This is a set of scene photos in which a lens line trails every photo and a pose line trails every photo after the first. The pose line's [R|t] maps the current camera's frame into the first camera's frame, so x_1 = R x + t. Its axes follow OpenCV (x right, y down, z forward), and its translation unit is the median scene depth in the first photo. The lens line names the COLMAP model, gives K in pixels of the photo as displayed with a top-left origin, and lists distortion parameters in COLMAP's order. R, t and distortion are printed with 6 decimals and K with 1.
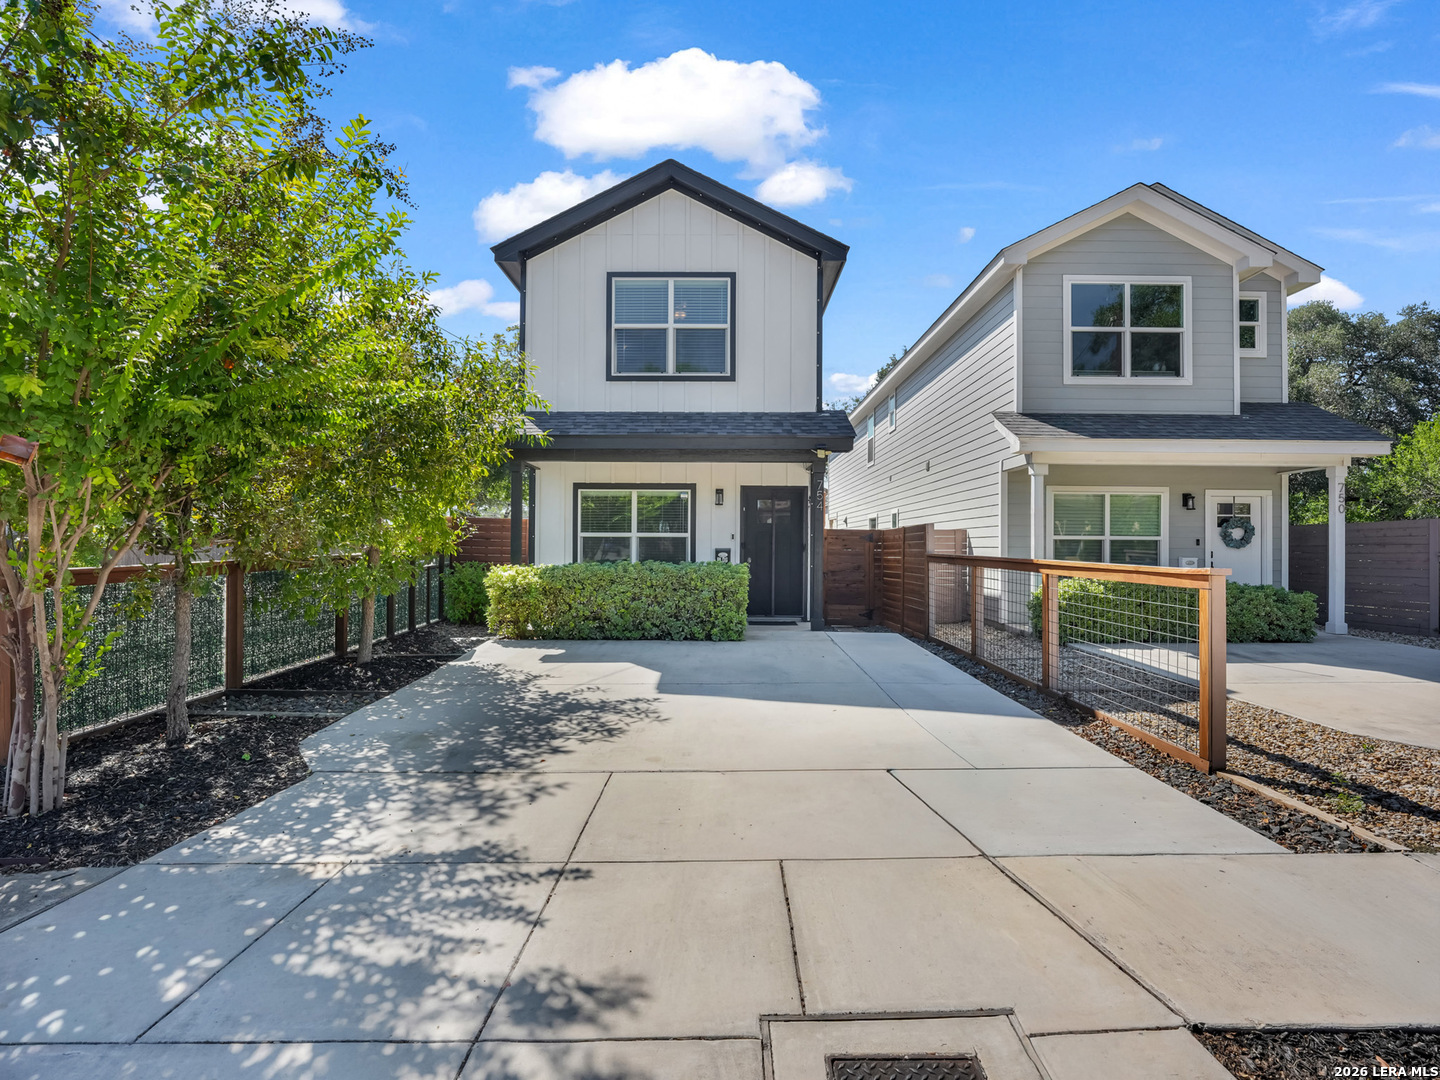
lens RADIAL K [[739.0, 0, 722.8], [0, 739.0, 544.9], [0, 0, 1]] dist [-0.019988, 0.001791]
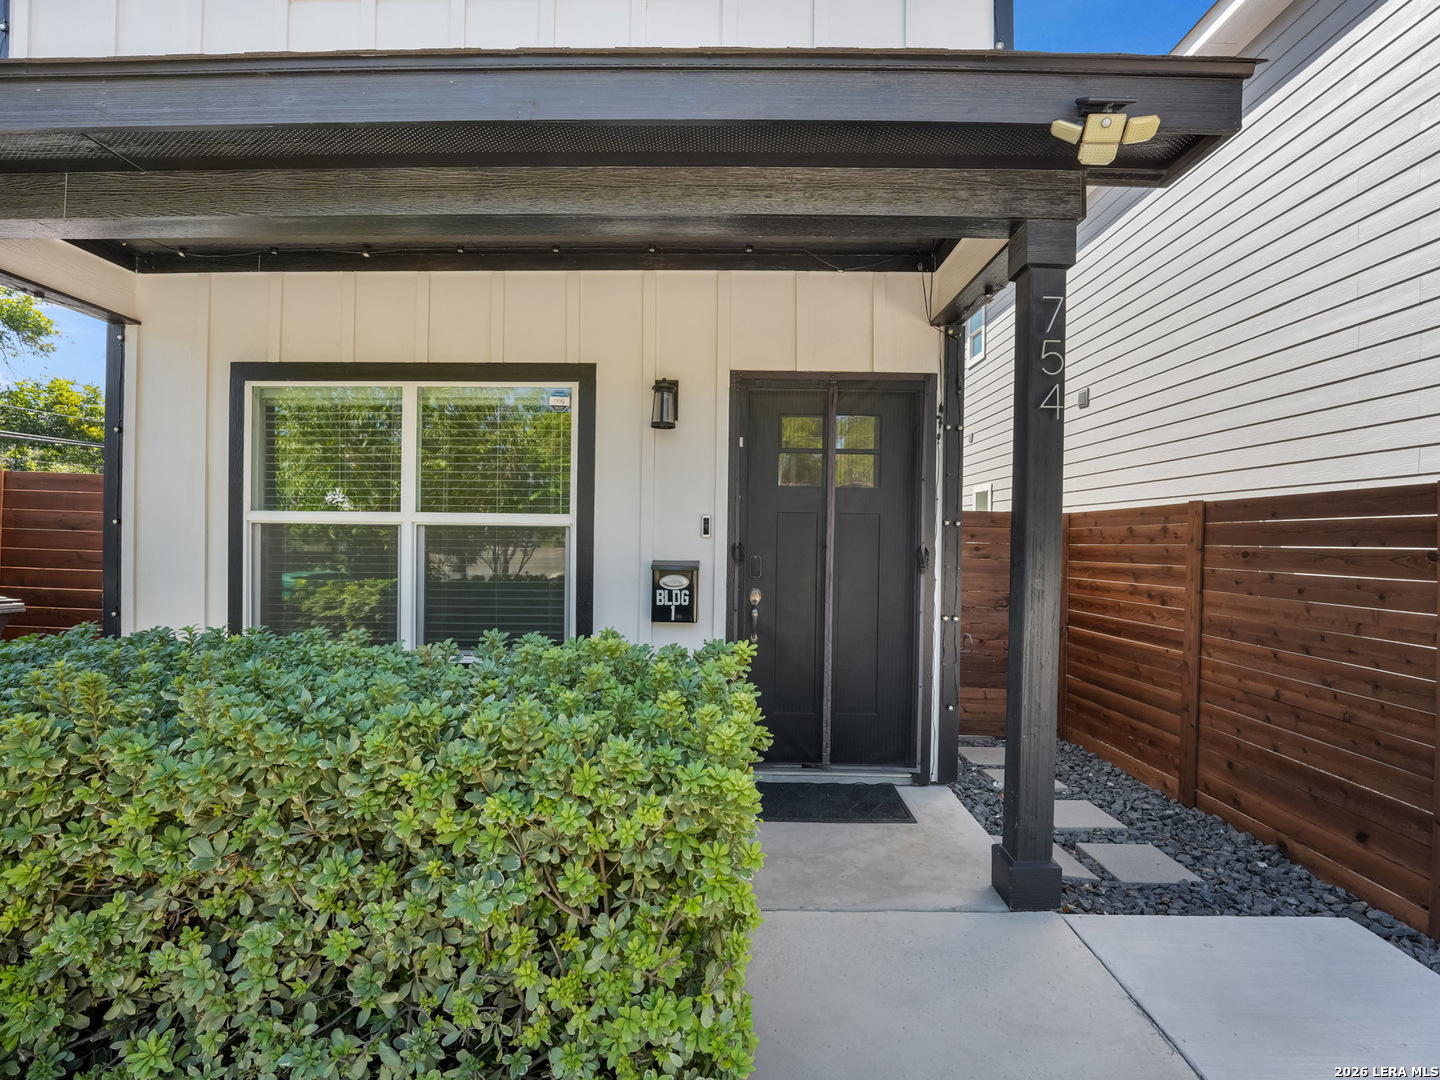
lens RADIAL K [[667.5, 0, 721.9], [0, 667.5, 539.2], [0, 0, 1]] dist [-0.026552, 0.001203]
pose [[0.999977, 0.006423, 0.002319, 0.021053], [-0.006433, 0.999970, 0.004324, -0.006975], [-0.002291, -0.004339, 0.999988, 0.741426]]
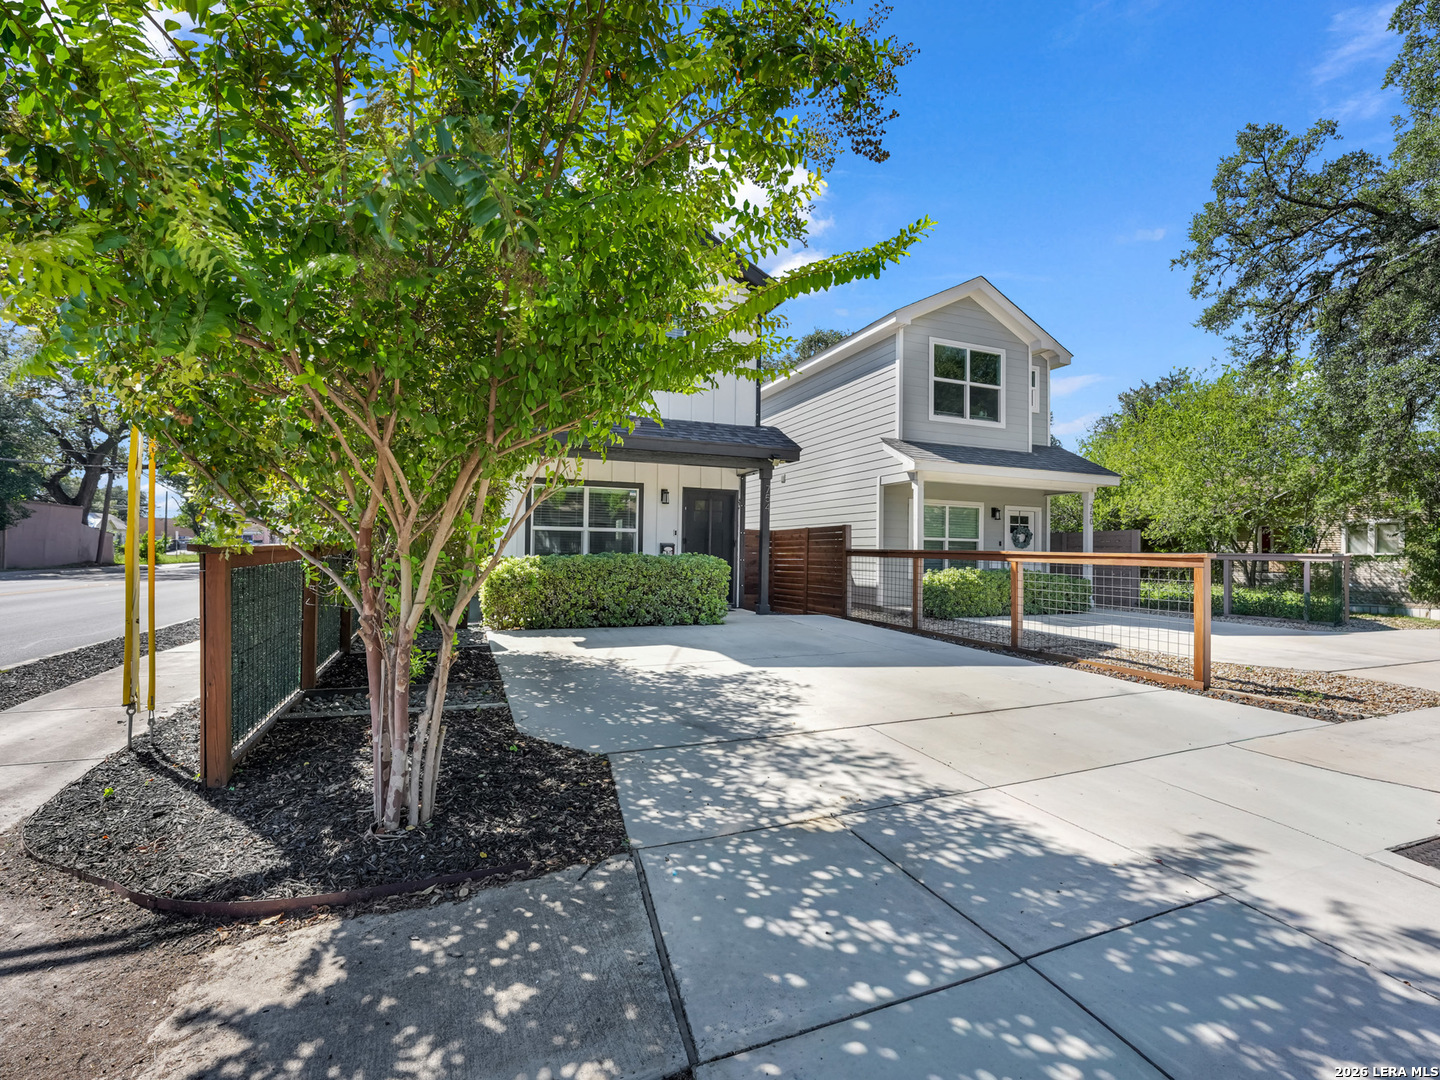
lens RADIAL K [[667.5, 0, 724.5], [0, 667.5, 544.9], [0, 0, 1]] dist [-0.026552, 0.001203]
pose [[0.925786, 0.013550, 0.377805, -0.311658], [-0.011266, 0.999902, -0.008255, 0.015309], [-0.377880, 0.003386, 0.925848, 0.049868]]
